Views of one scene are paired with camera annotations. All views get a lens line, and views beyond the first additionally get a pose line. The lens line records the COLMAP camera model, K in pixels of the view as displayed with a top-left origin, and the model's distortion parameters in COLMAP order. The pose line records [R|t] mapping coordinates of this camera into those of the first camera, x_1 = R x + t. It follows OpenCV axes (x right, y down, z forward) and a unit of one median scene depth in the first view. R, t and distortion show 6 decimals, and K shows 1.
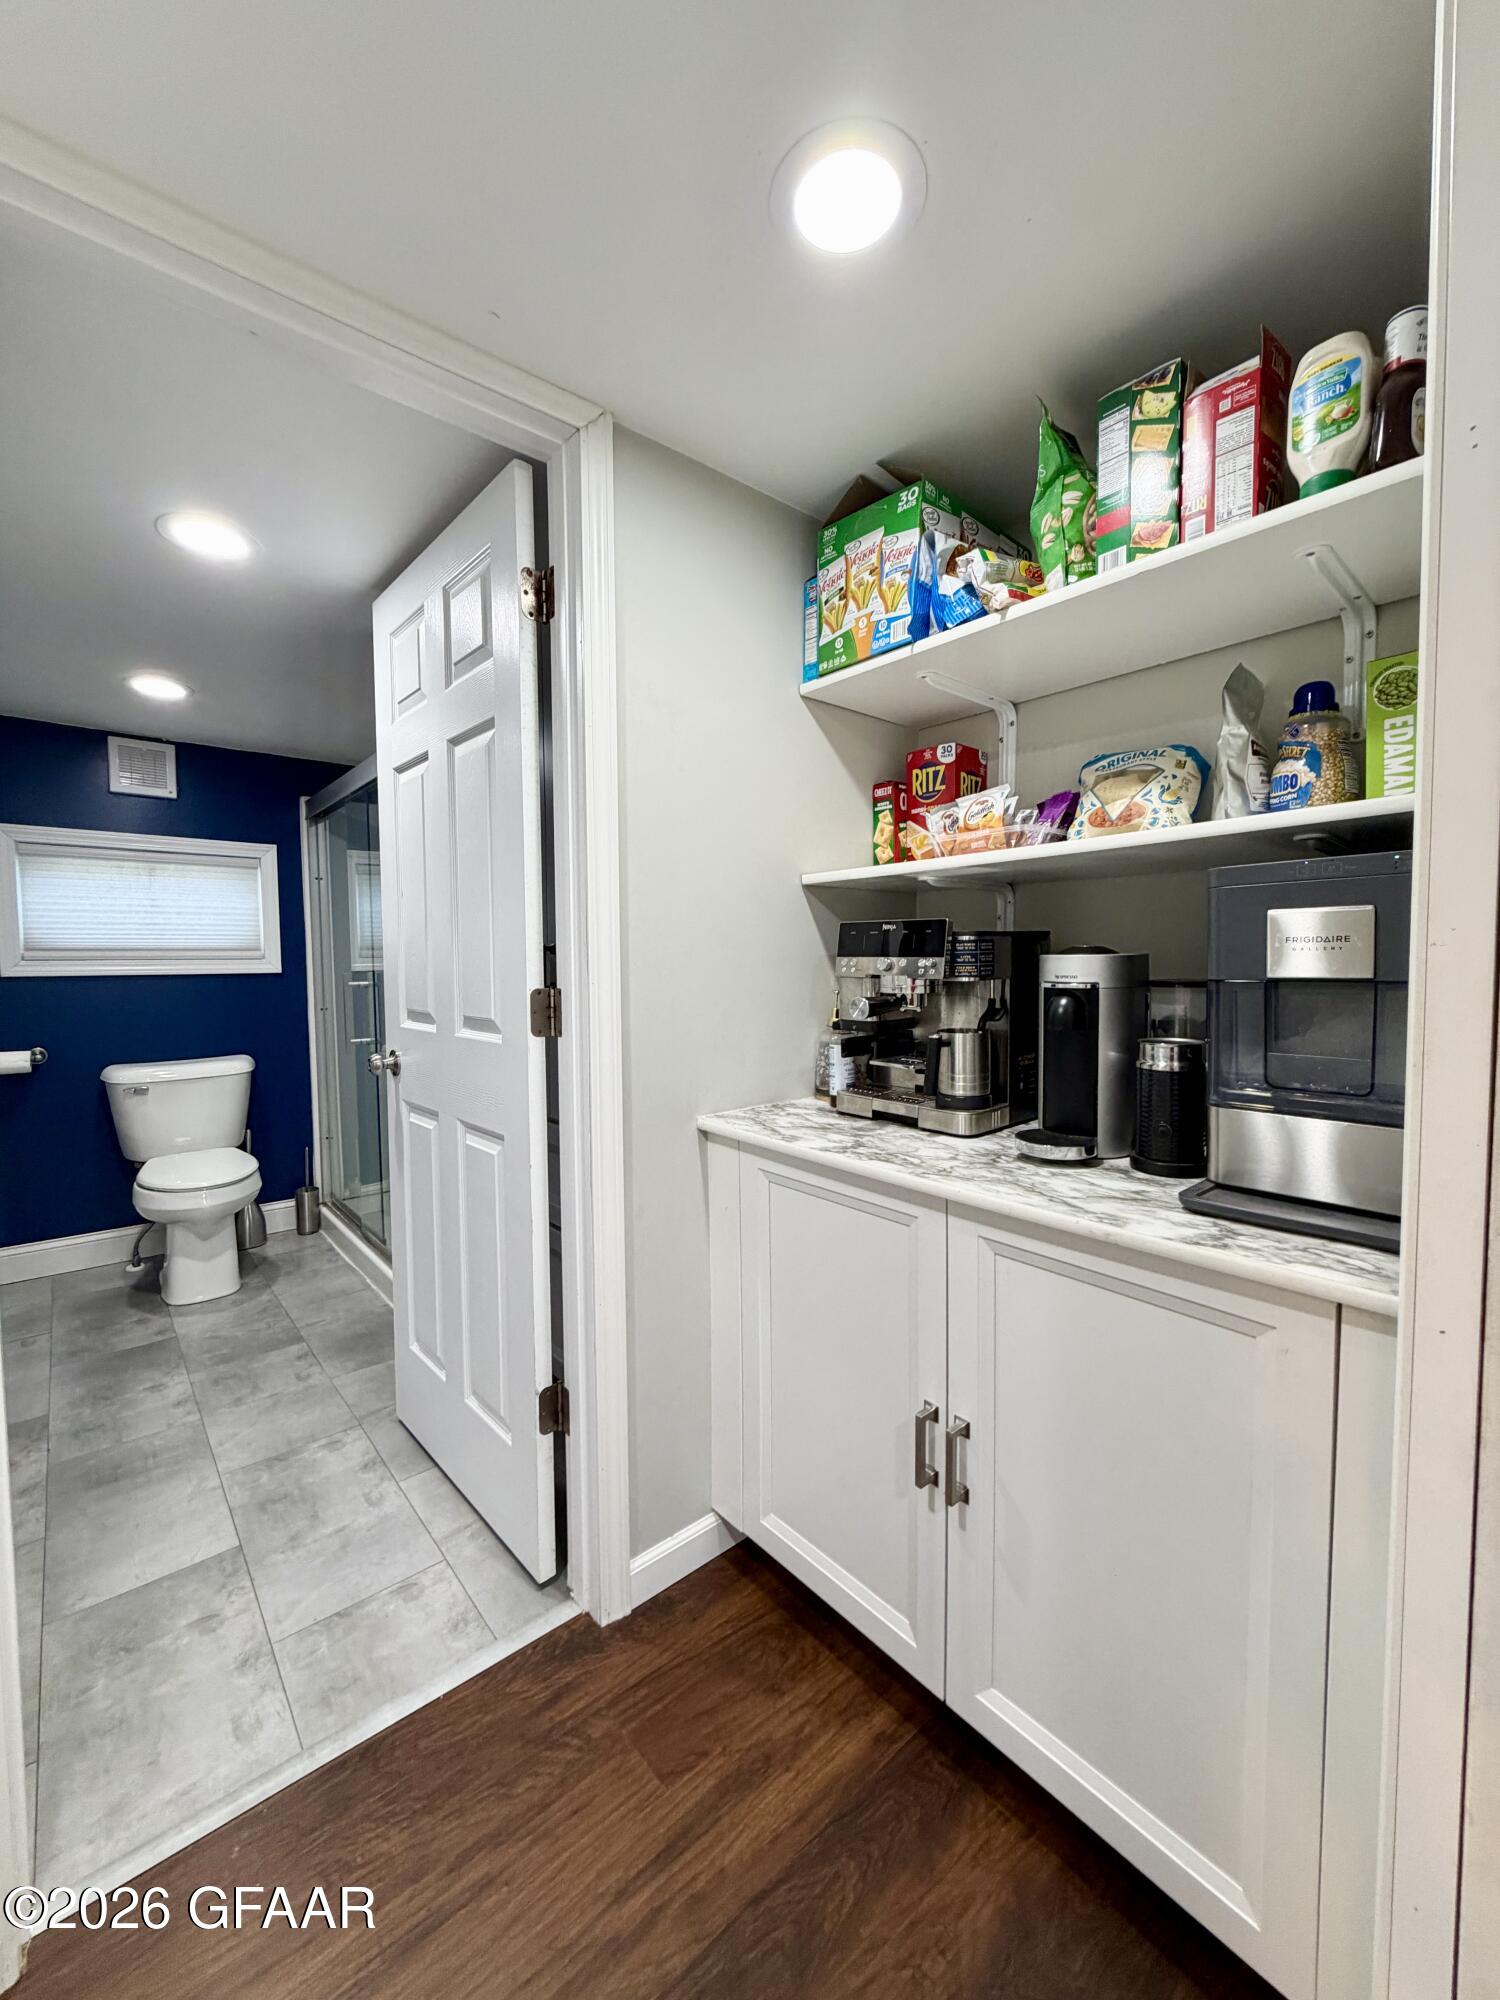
lens RADIAL K [[798.9, 0, 751.5], [0, 798.9, 996.2], [0, 0, 1]] dist [0.000748, 0.000244]
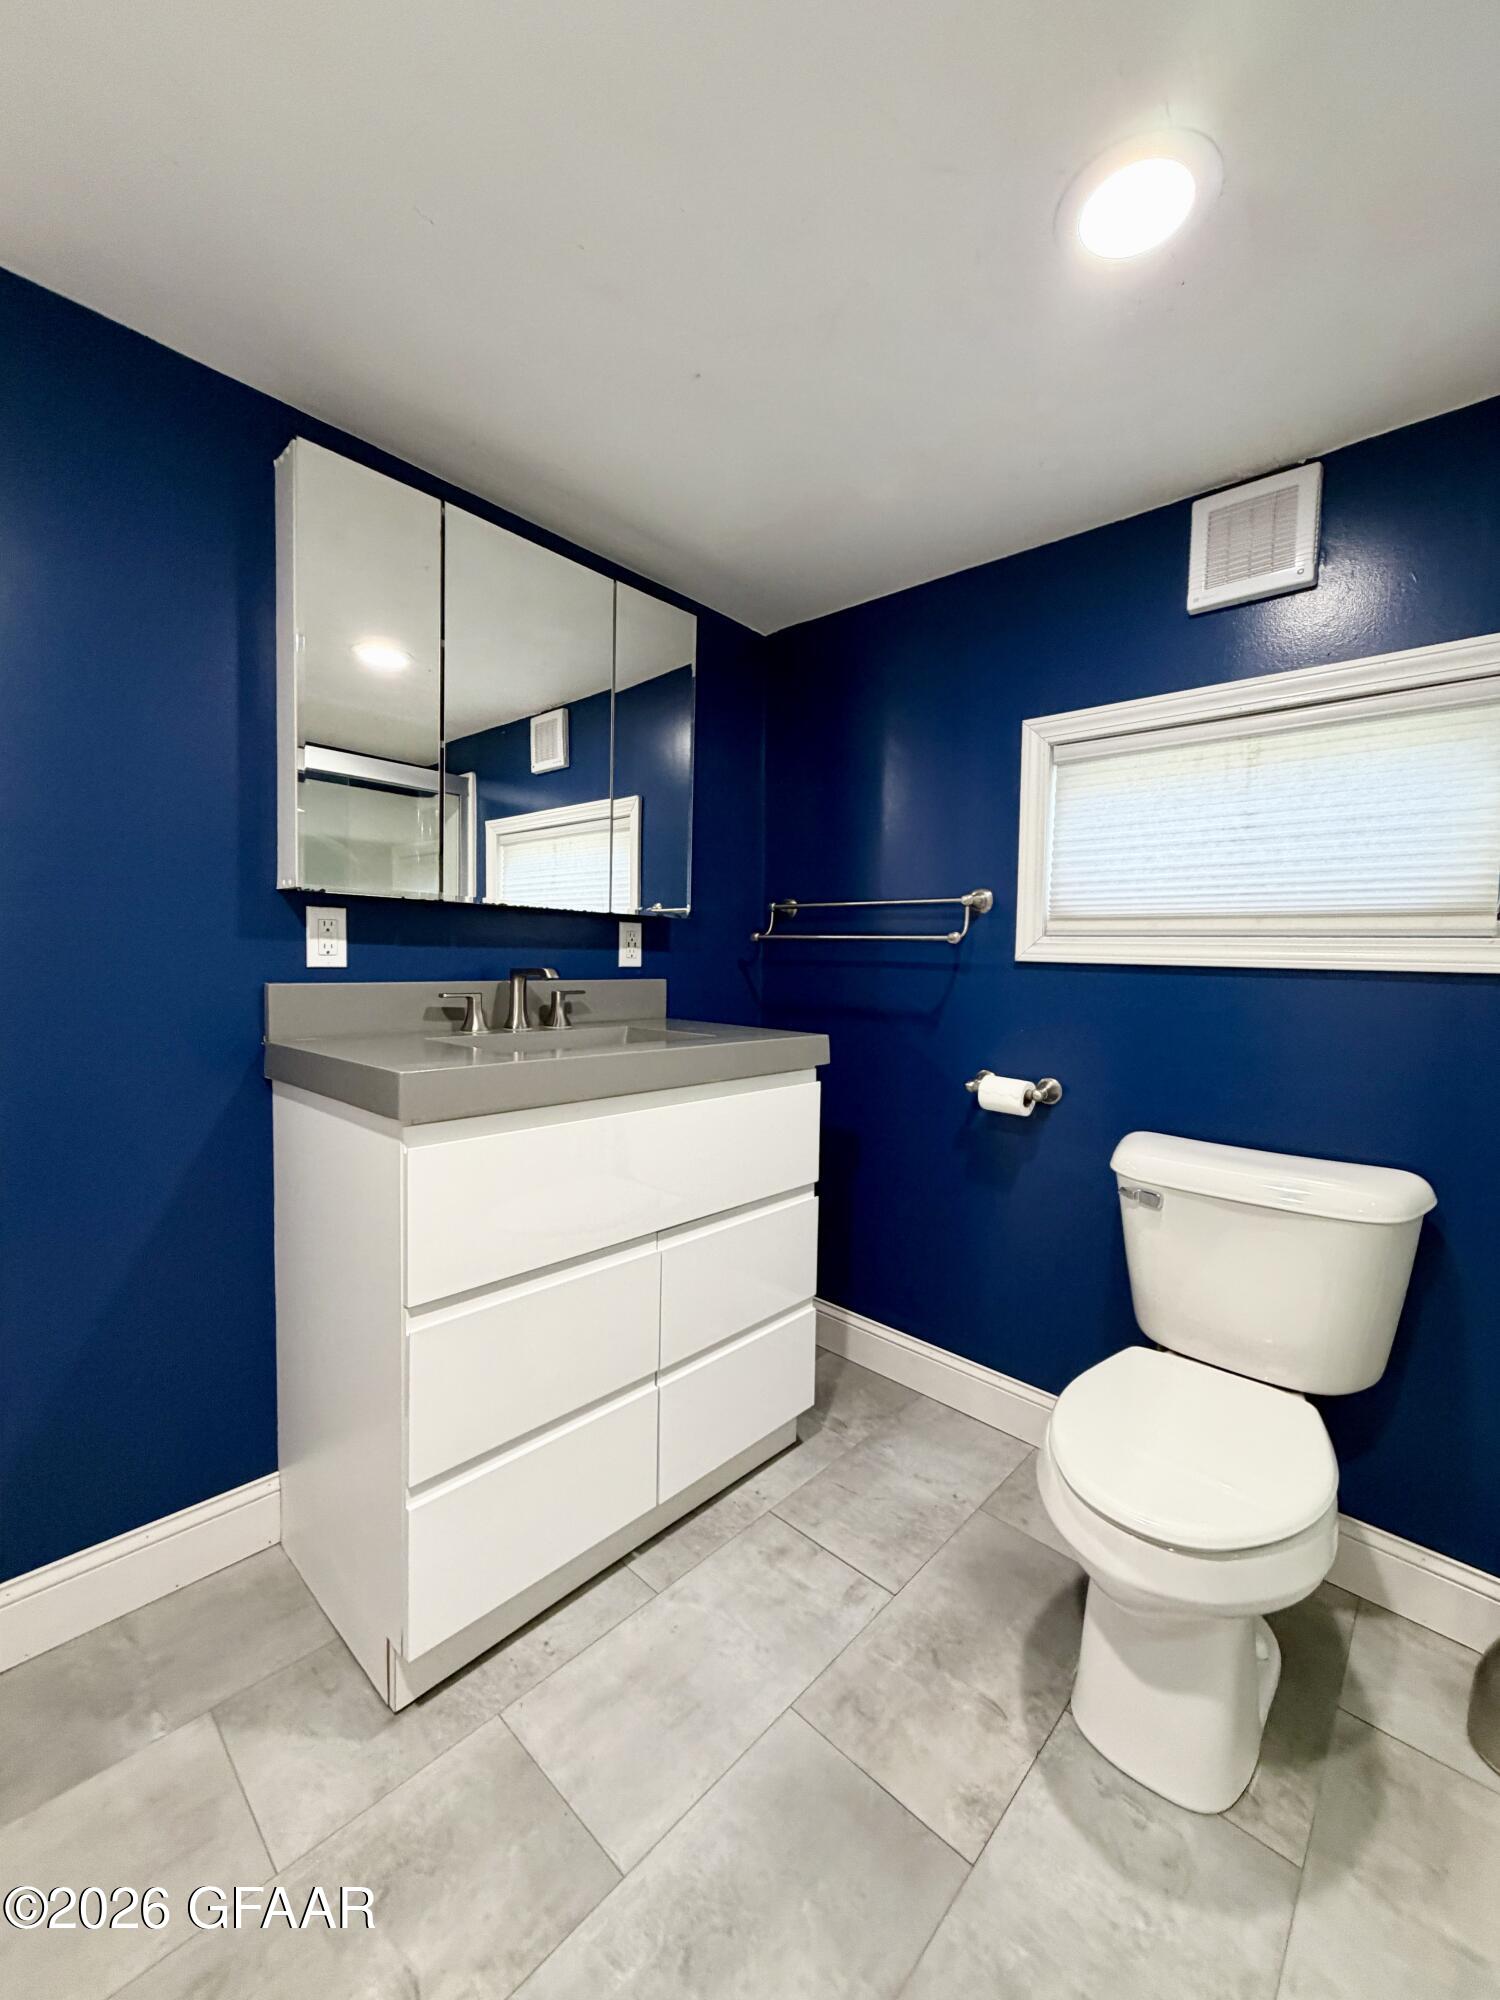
lens RADIAL K [[798.9, 0, 751.5], [0, 798.9, 996.2], [0, 0, 1]] dist [0.000748, 0.000244]
pose [[0.108175, 0.060371, -0.992297, -0.447896], [-0.074140, 0.995865, 0.052505, -0.019583], [0.991363, 0.067889, 0.112204, 1.004387]]
